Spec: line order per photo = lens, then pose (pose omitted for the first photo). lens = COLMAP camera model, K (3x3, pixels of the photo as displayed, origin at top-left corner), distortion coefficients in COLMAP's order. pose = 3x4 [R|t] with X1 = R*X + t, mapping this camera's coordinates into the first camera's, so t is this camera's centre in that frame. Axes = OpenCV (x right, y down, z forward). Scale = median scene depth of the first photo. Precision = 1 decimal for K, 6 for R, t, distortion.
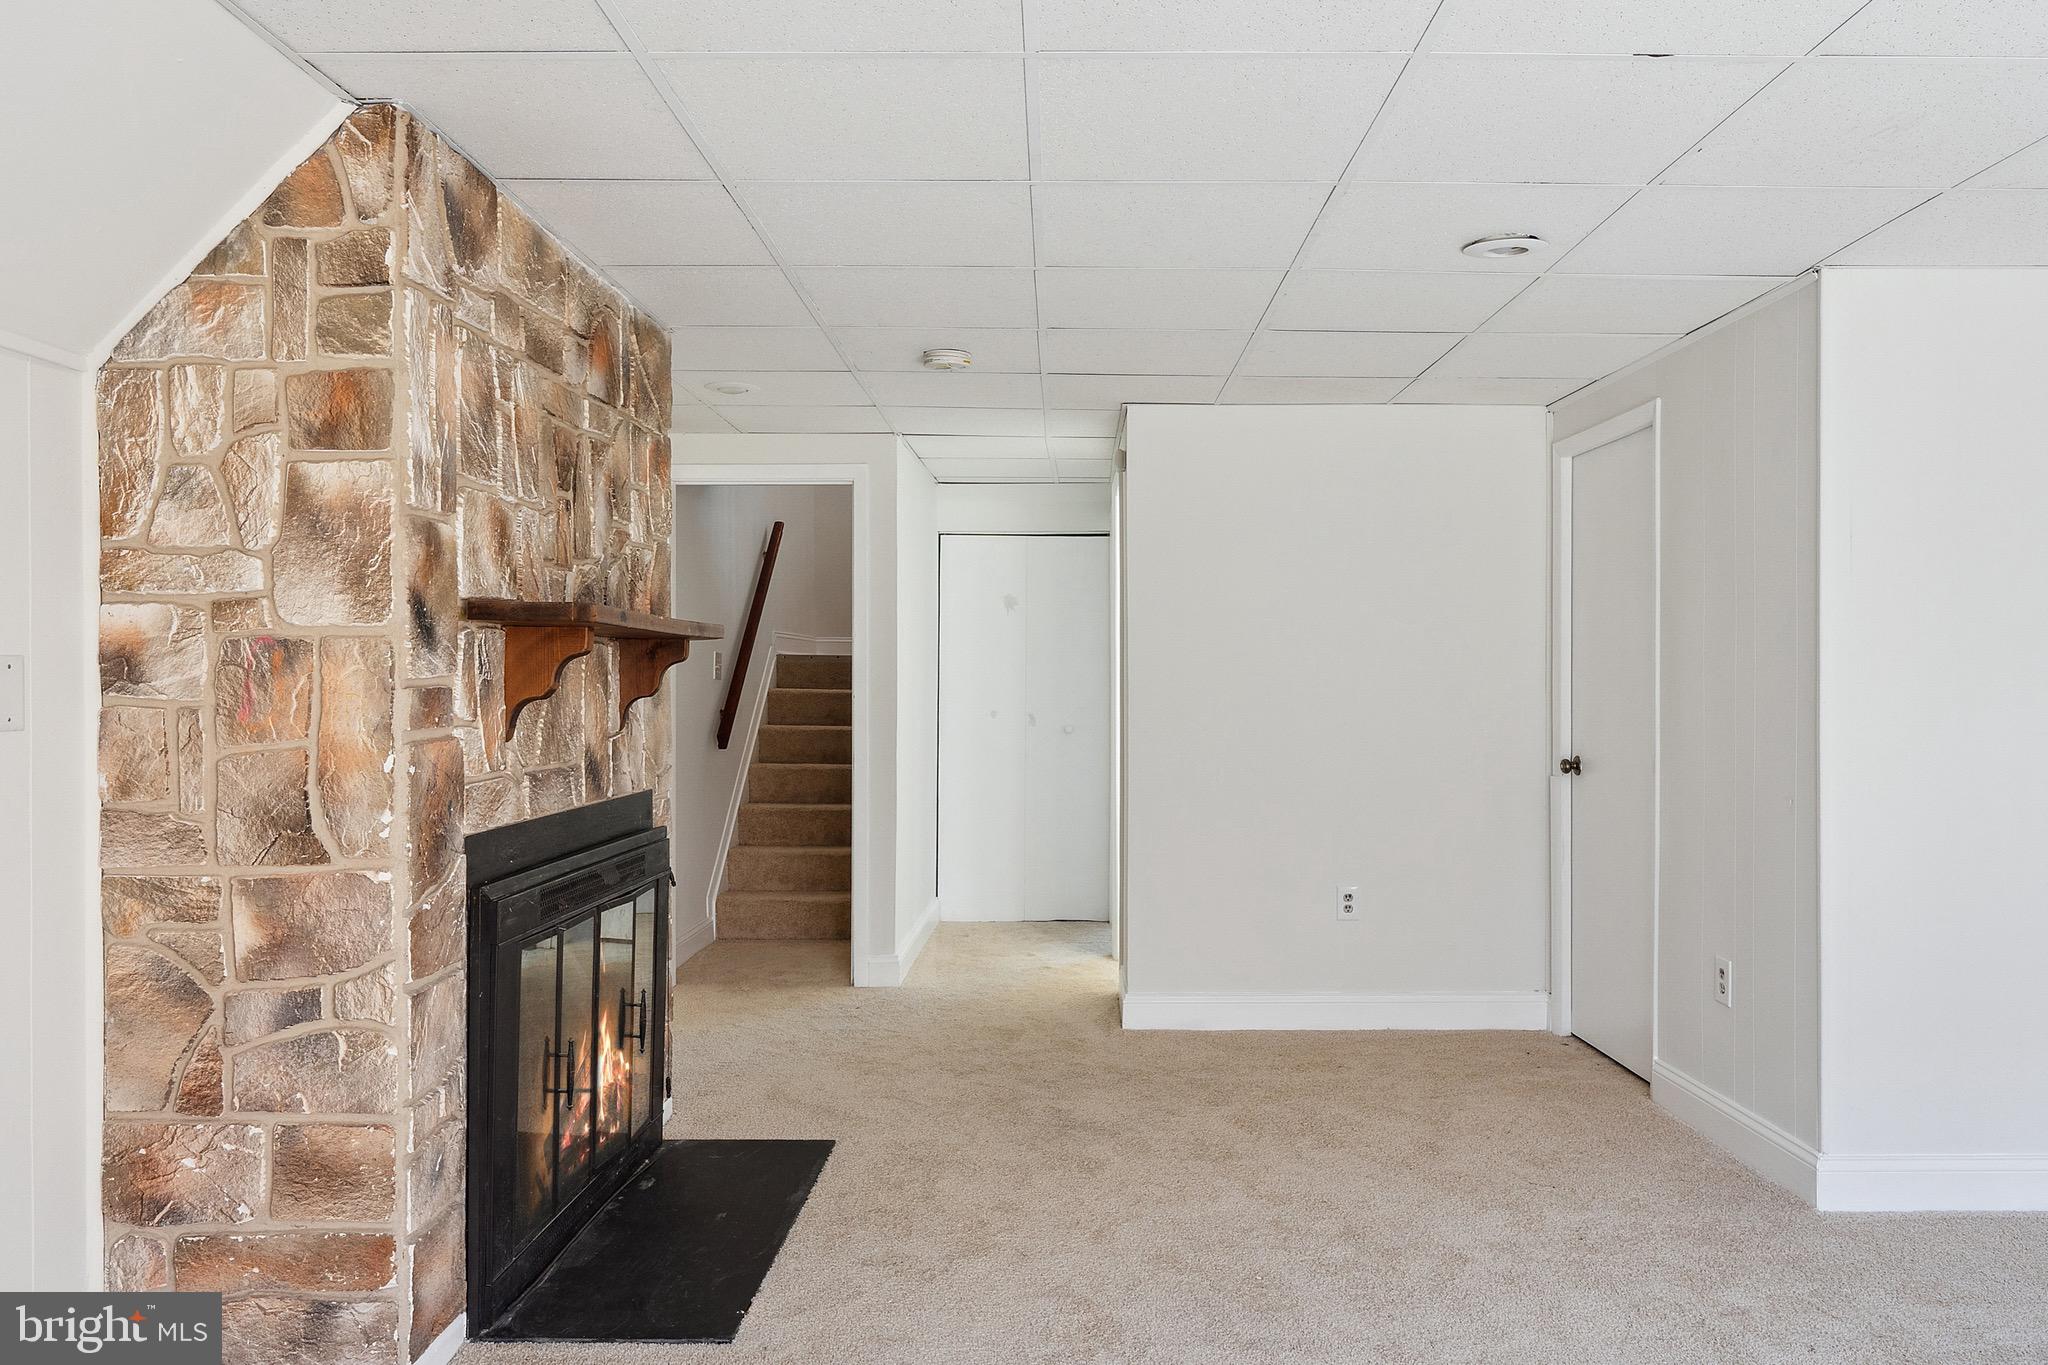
lens RADIAL K [[1465.5, 0, 1074.9], [0, 1465.5, 700.6], [0, 0, 1]] dist [-0.005733, 0.000016]
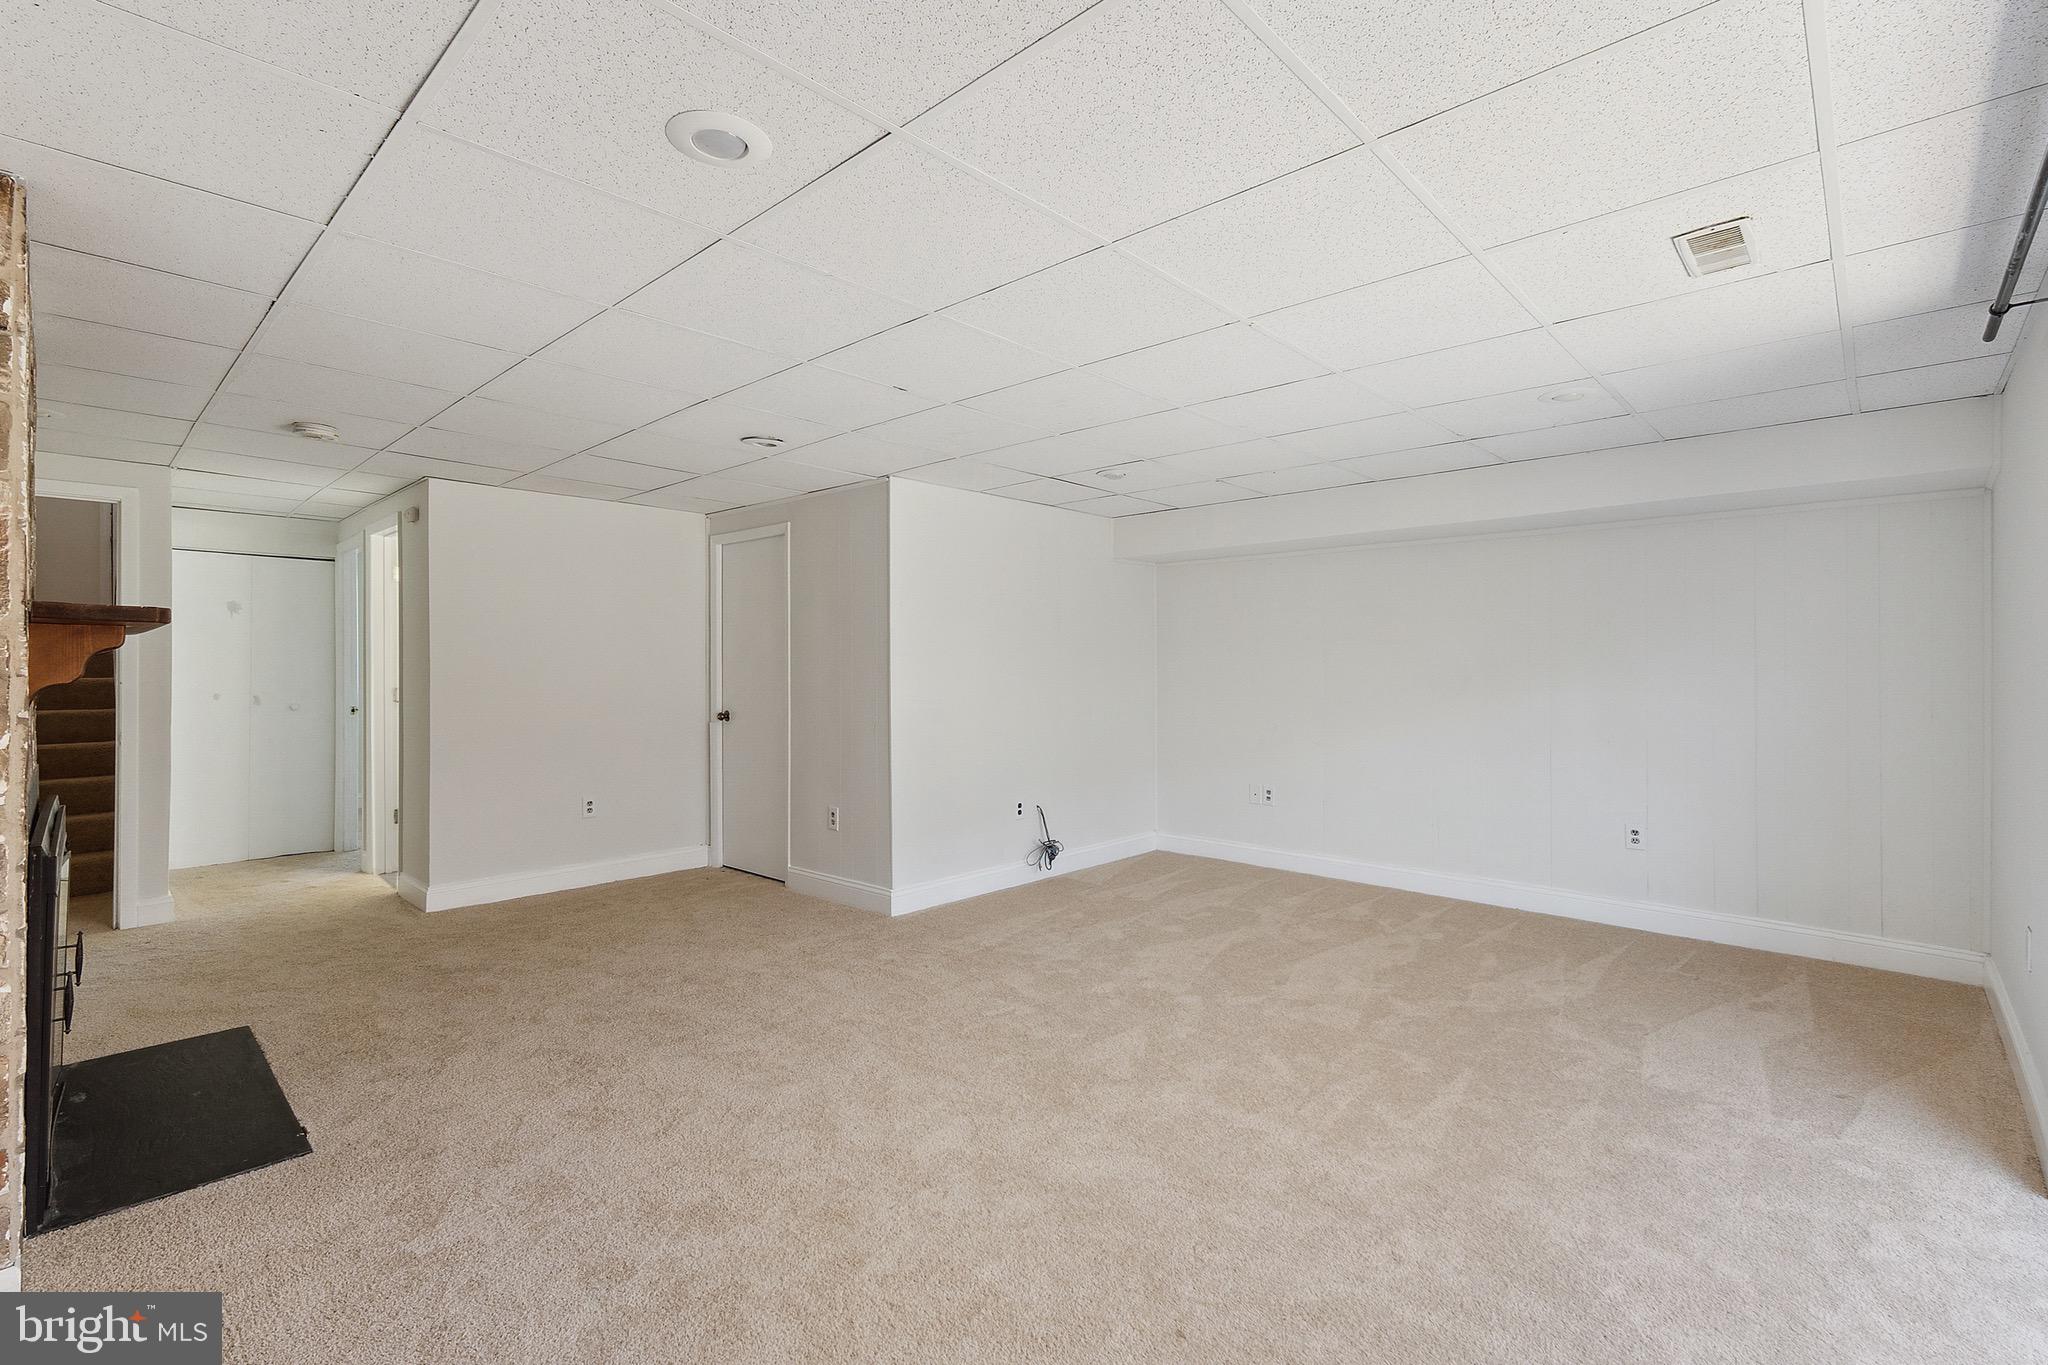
lens RADIAL K [[902.3, 0, 1031.8], [0, 902.3, 674.6], [0, 0, 1]] dist [0.001097, 0.000687]
pose [[0.690051, -0.005993, 0.723736, -0.294402], [0.011475, 0.999931, -0.002660, 0.001122], [-0.723670, 0.010140, 0.690072, -0.059551]]
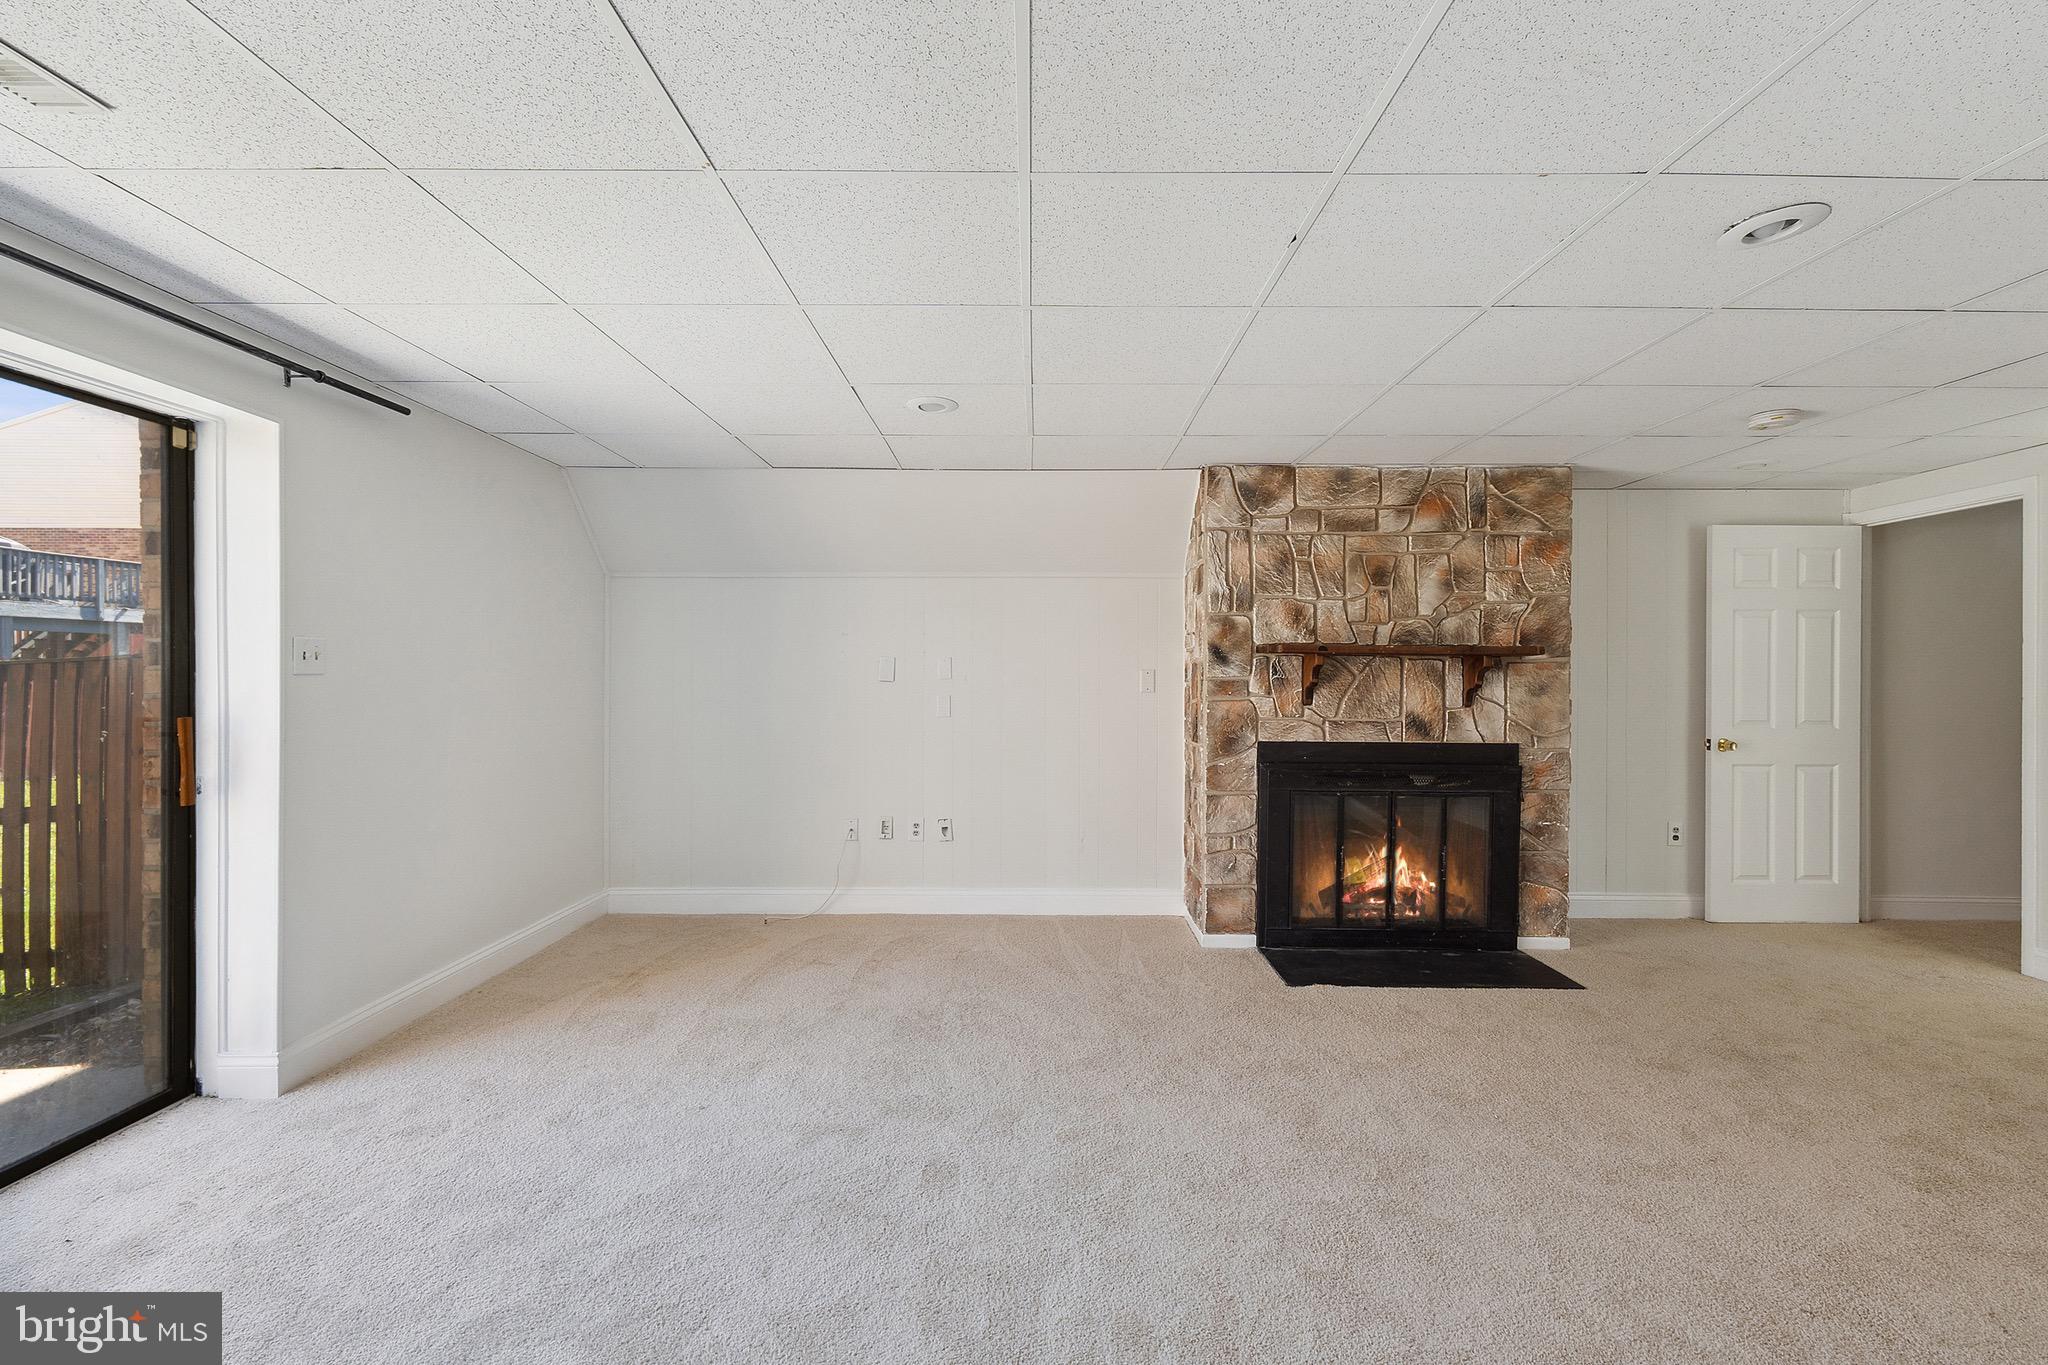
lens RADIAL K [[902.3, 0, 1031.8], [0, 902.3, 674.6], [0, 0, 1]] dist [0.001097, 0.000687]
pose [[-0.008224, 0.000429, -0.999966, 0.849335], [-0.019655, 0.999807, 0.000591, -0.009768], [0.999773, 0.019660, -0.008214, 0.485632]]
